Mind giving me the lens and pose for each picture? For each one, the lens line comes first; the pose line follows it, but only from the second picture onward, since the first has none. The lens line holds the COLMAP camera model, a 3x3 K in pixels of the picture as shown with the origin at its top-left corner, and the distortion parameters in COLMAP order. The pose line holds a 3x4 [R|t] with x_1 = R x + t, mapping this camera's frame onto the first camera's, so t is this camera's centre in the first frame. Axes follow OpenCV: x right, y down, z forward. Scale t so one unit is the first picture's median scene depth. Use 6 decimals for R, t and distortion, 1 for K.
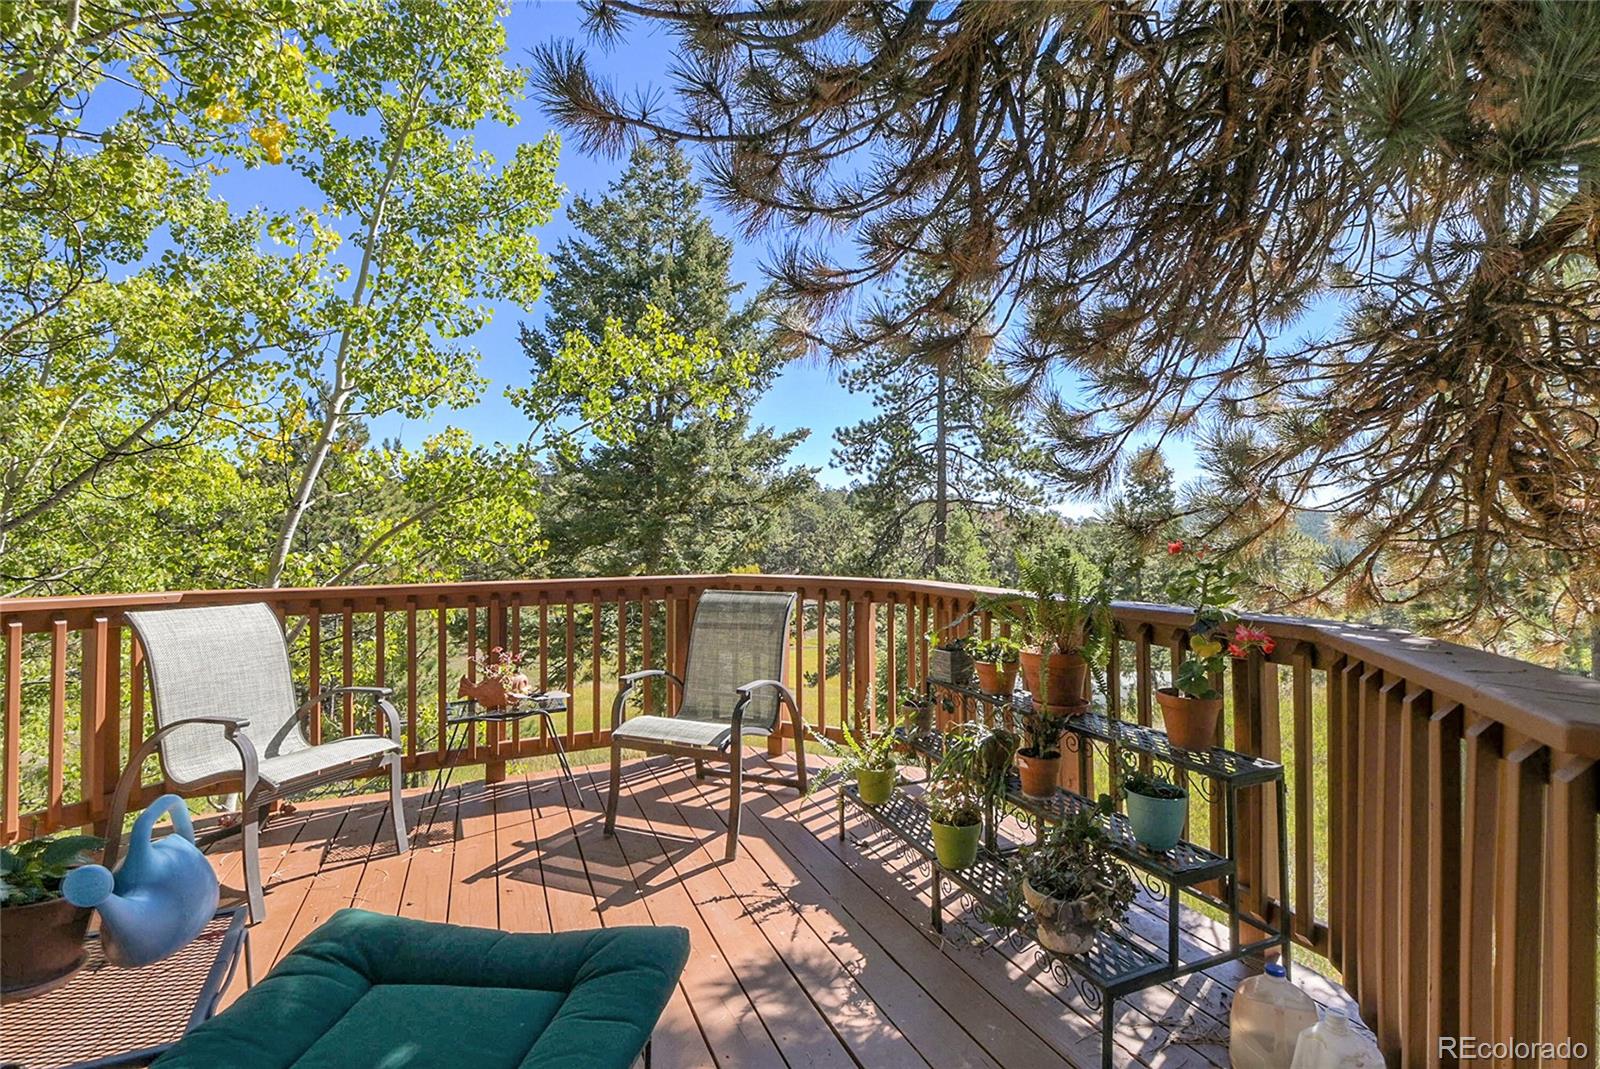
lens RADIAL K [[693.0, 0, 800.5], [0, 693.0, 543.7], [0, 0, 1]] dist [0.001435, -0.000020]
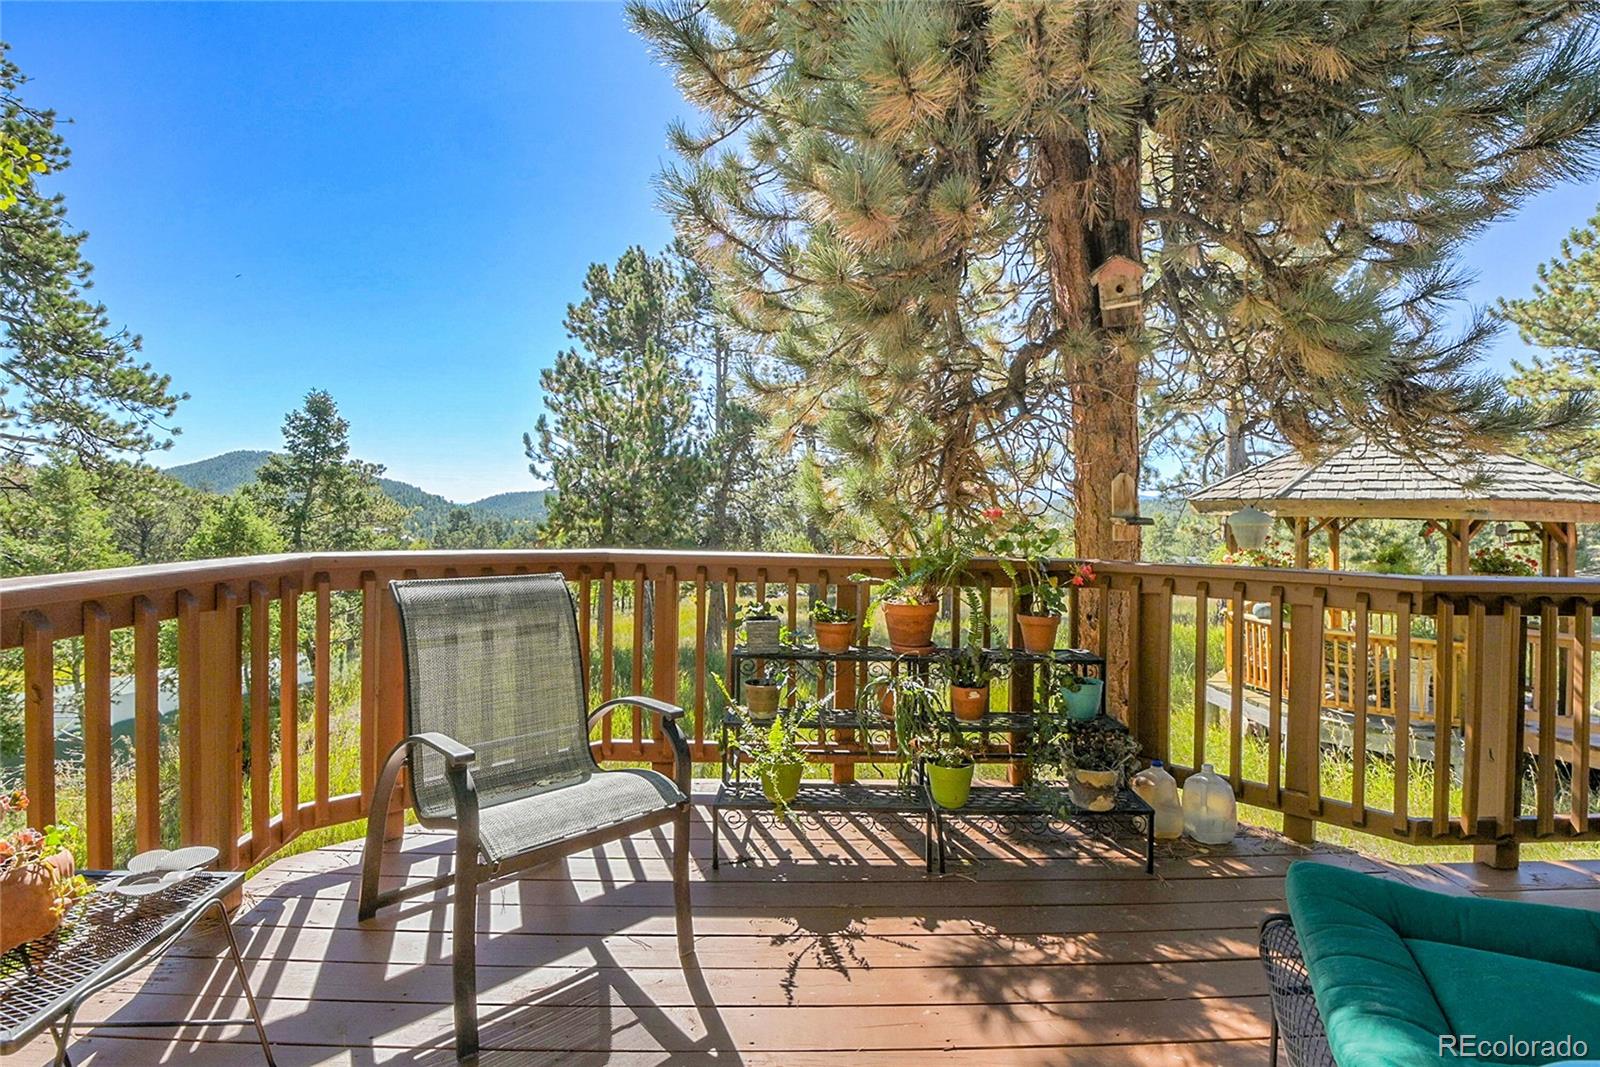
lens RADIAL K [[740.2, 0, 802.7], [0, 740.2, 527.0], [0, 0, 1]] dist [-0.016906, -0.001778]
pose [[0.405505, -0.015575, 0.913960, -0.664980], [-0.010835, 0.999703, 0.021843, 0.006720], [-0.914029, -0.018761, 0.405215, 0.549461]]
